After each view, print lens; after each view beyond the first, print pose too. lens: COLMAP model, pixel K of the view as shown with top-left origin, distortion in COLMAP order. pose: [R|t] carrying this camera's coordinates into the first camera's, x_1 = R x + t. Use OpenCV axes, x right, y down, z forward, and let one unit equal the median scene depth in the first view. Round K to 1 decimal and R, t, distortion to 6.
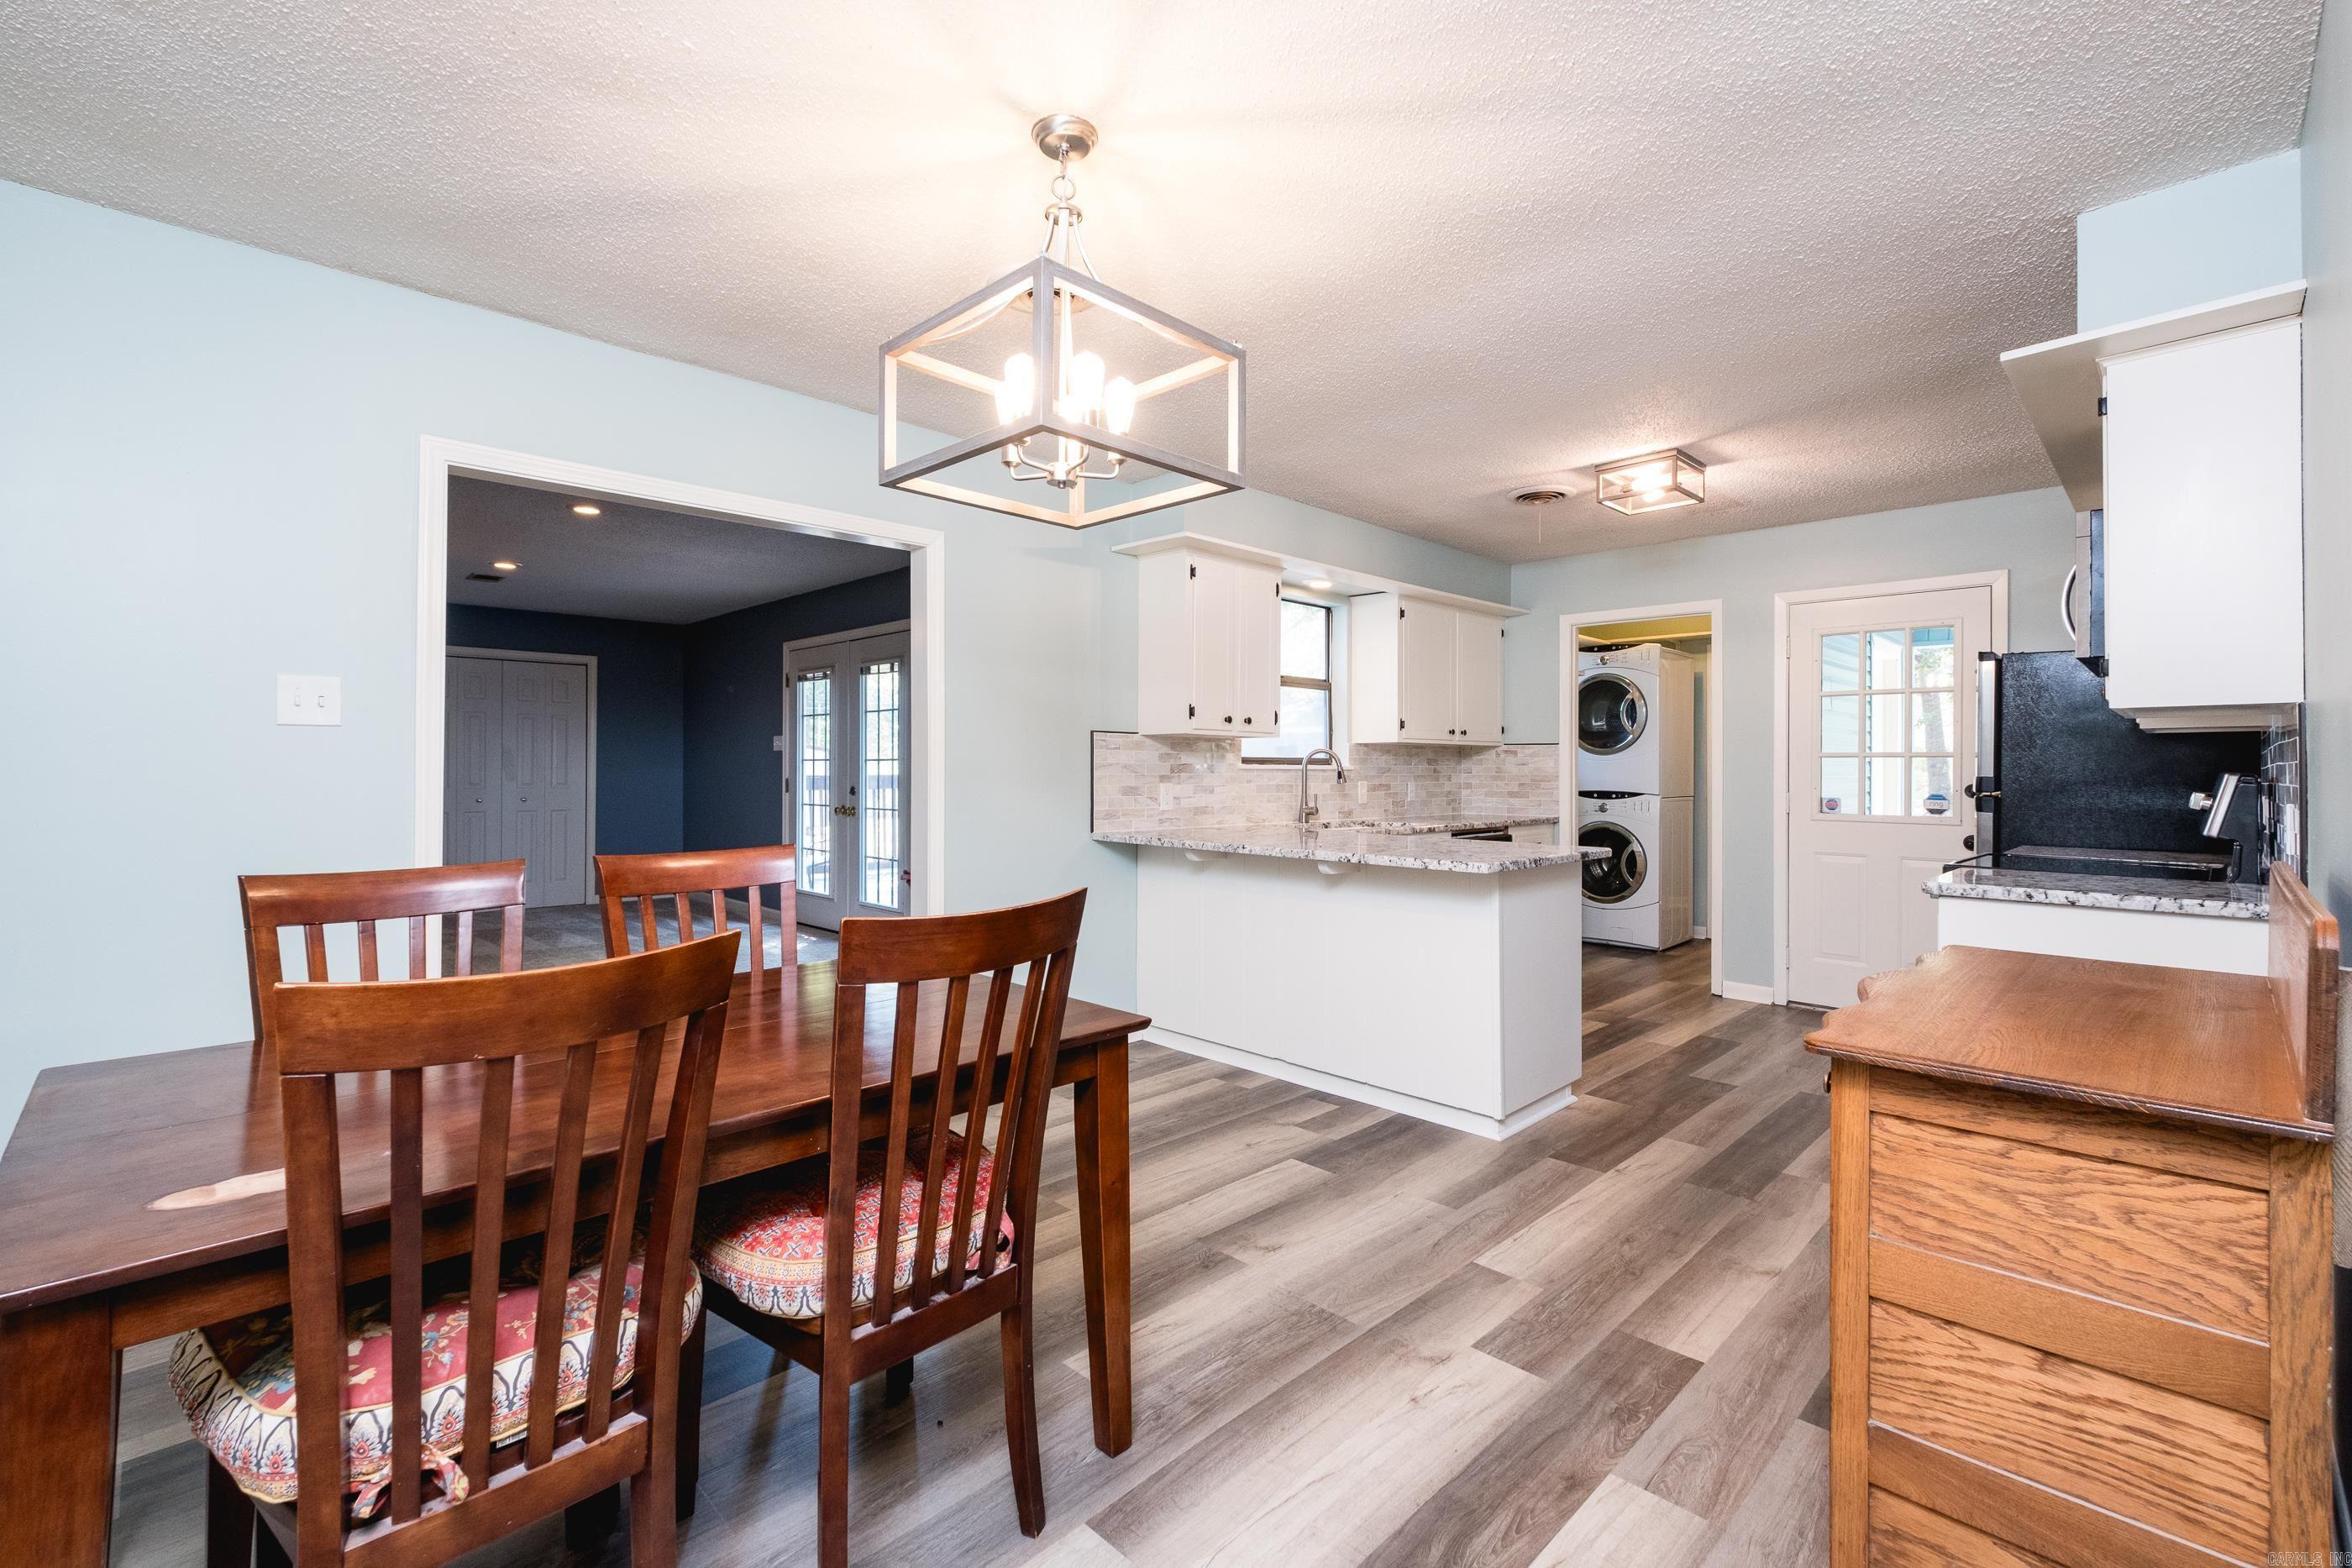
lens RADIAL K [[1007.9, 0, 1138.9], [0, 1007.9, 762.0], [0, 0, 1]] dist [-0.000407, -0.000206]
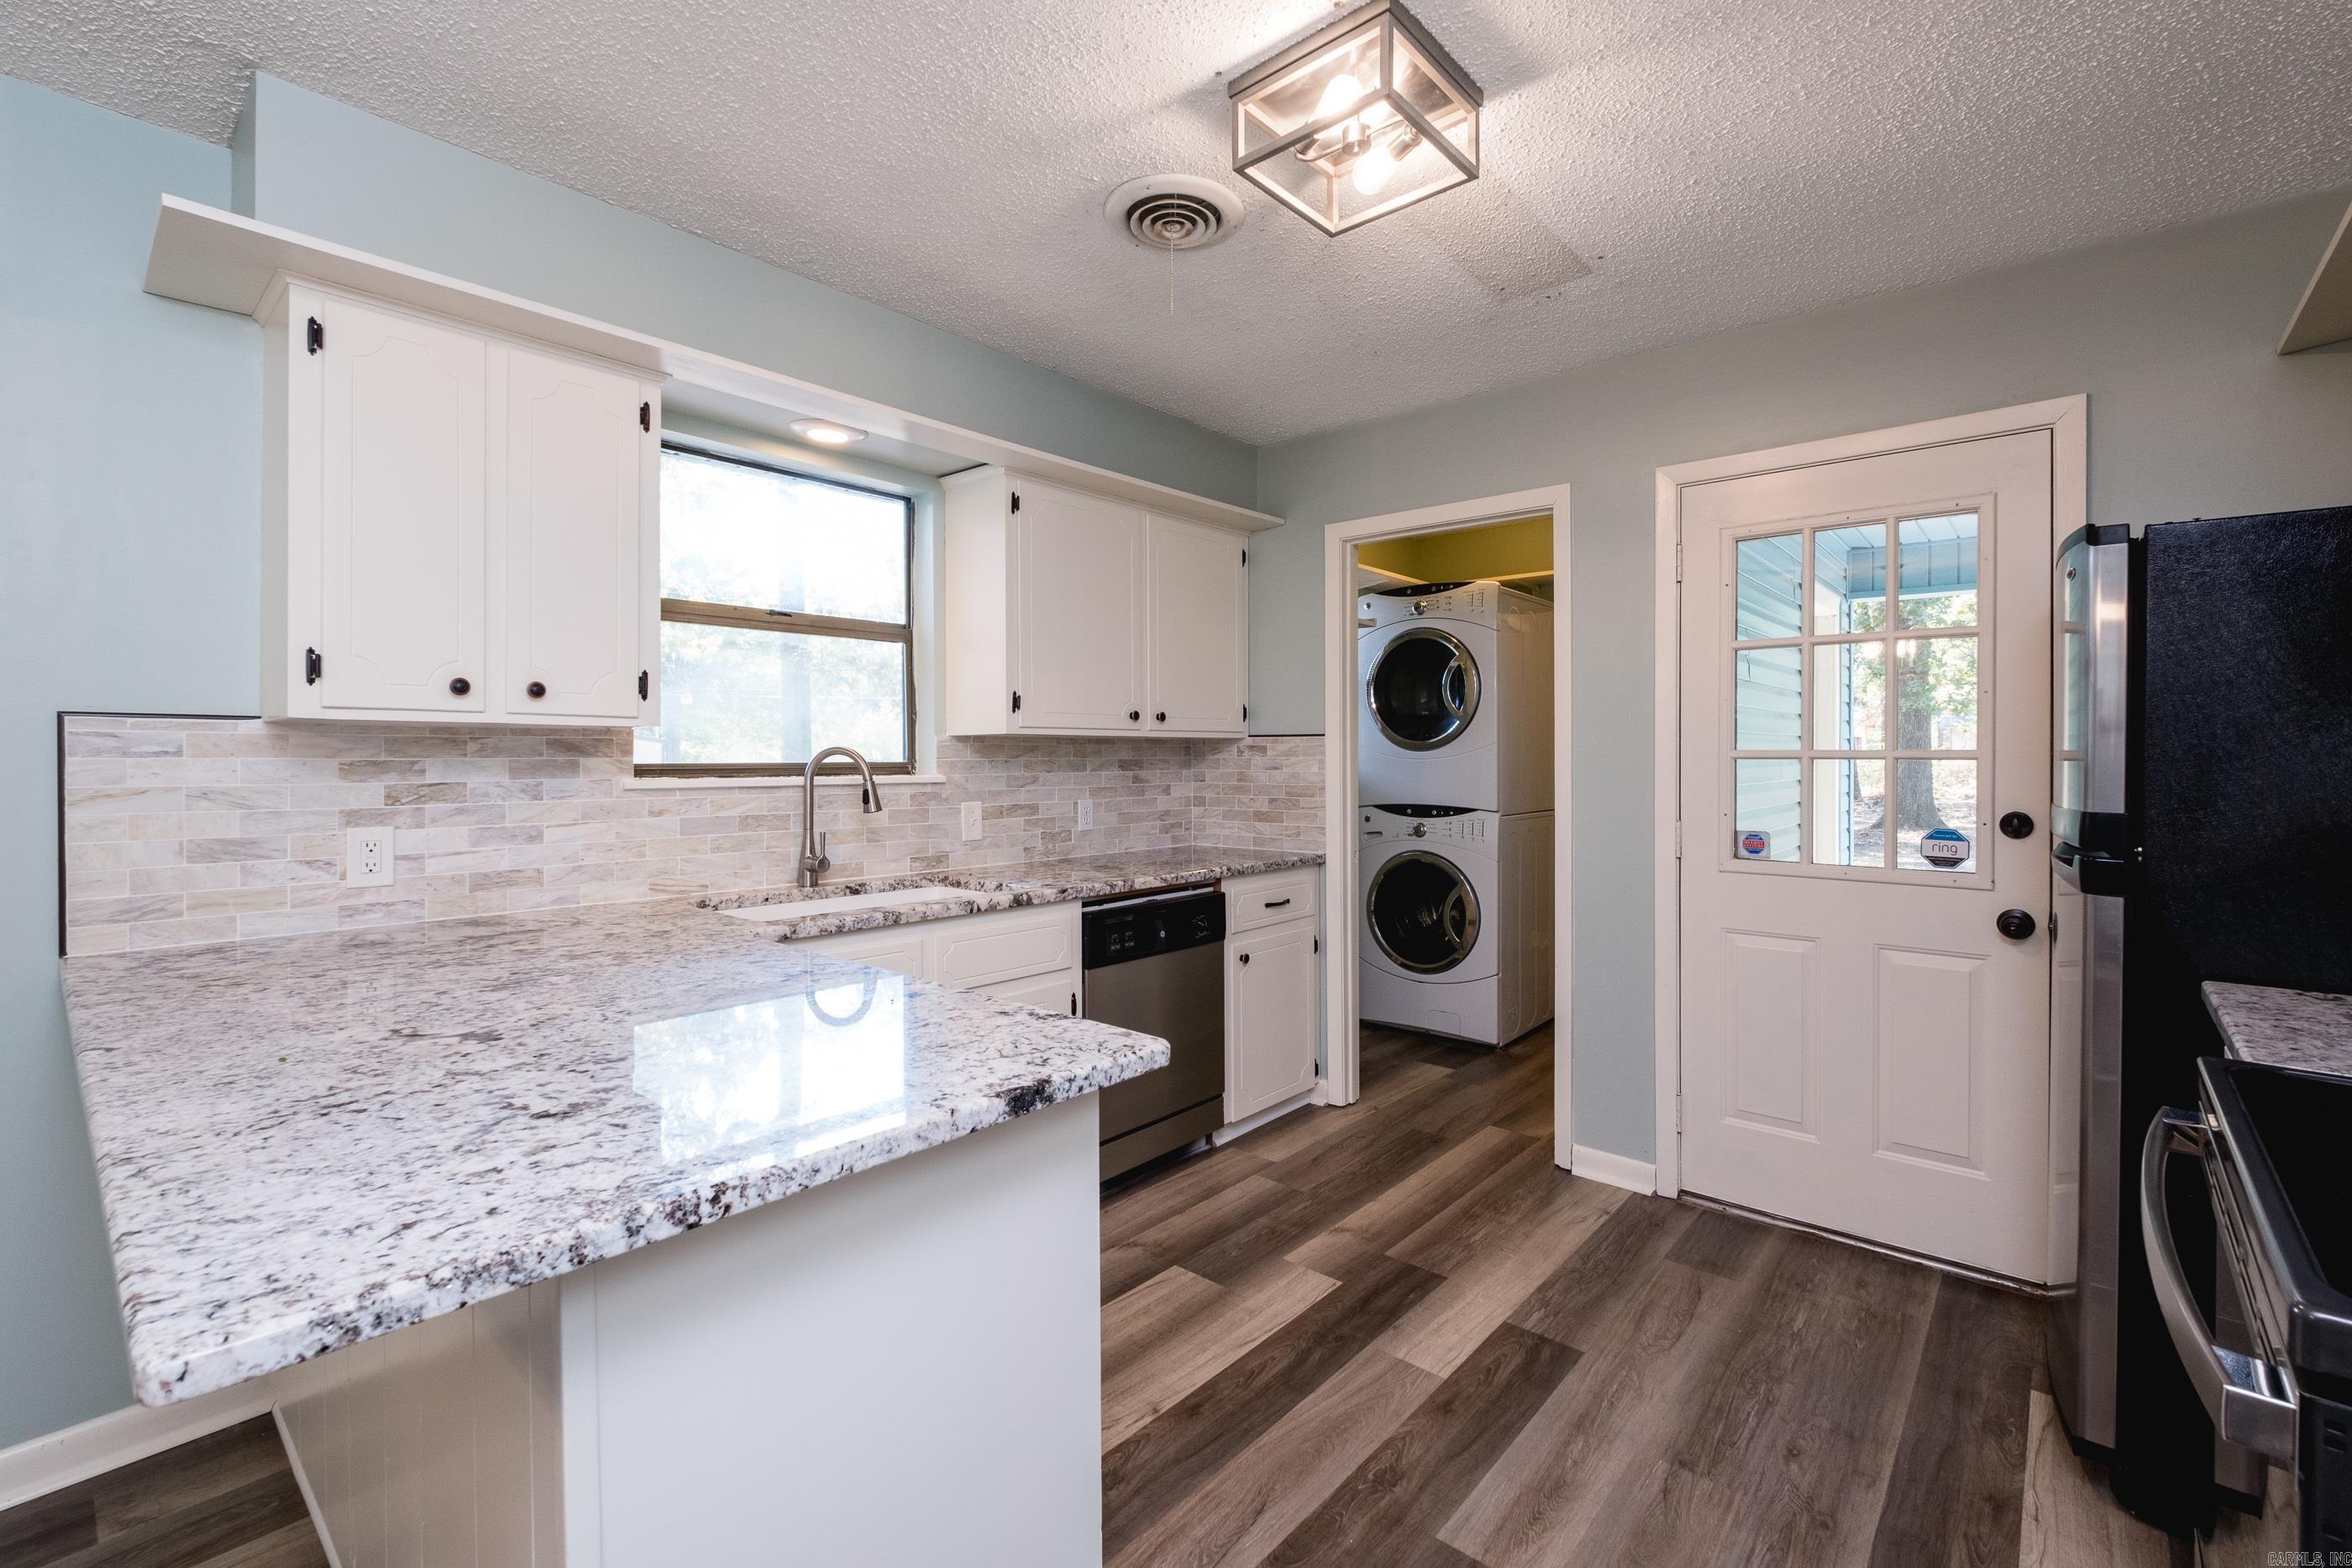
lens RADIAL K [[1031.9, 0, 1130.1], [0, 1031.9, 753.0], [0, 0, 1]] dist [-0.000098, 0.000107]
pose [[0.997509, -0.004845, 0.070368, 0.284332], [0.004694, 0.999986, 0.002304, -0.010171], [-0.070378, -0.001968, 0.997518, 0.426823]]
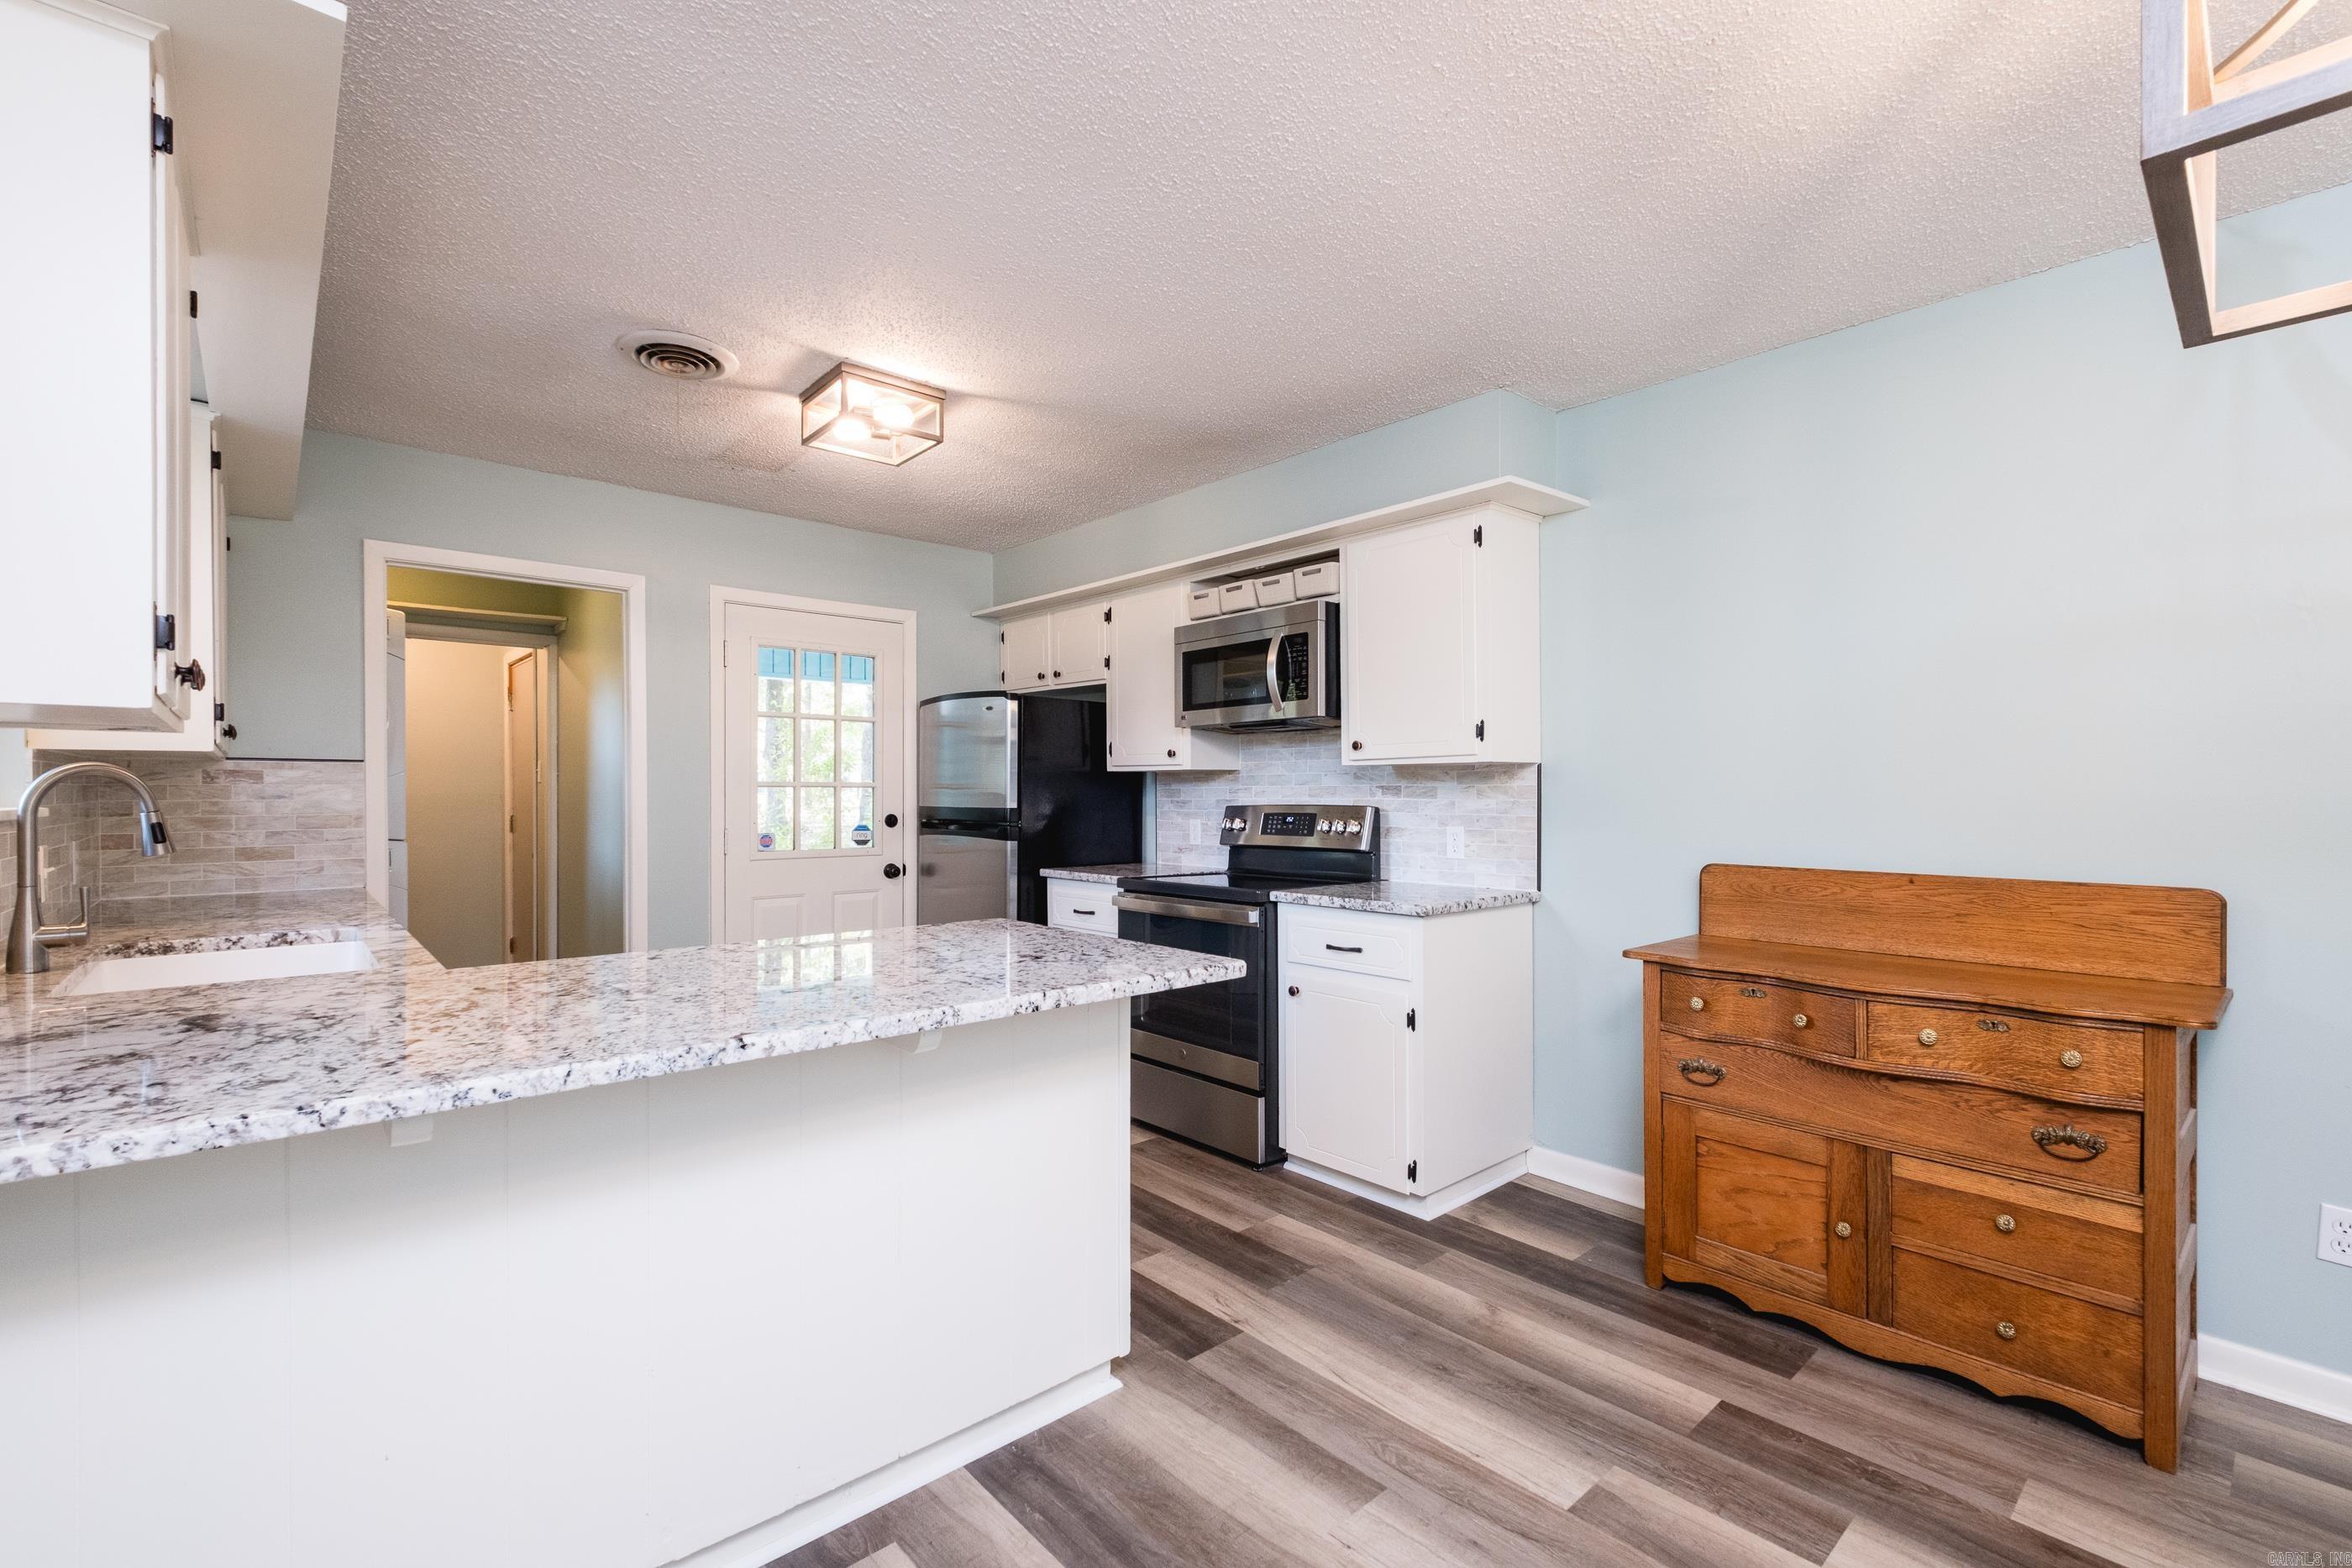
lens RADIAL K [[1023.1, 0, 1182.2], [0, 1023.1, 795.5], [0, 0, 1]] dist [-0.001695, -0.000353]
pose [[0.020819, -0.007658, 0.999754, -0.180106], [-0.005119, 0.999957, 0.007766, -0.005778], [-0.999770, -0.005279, 0.020779, 0.579683]]
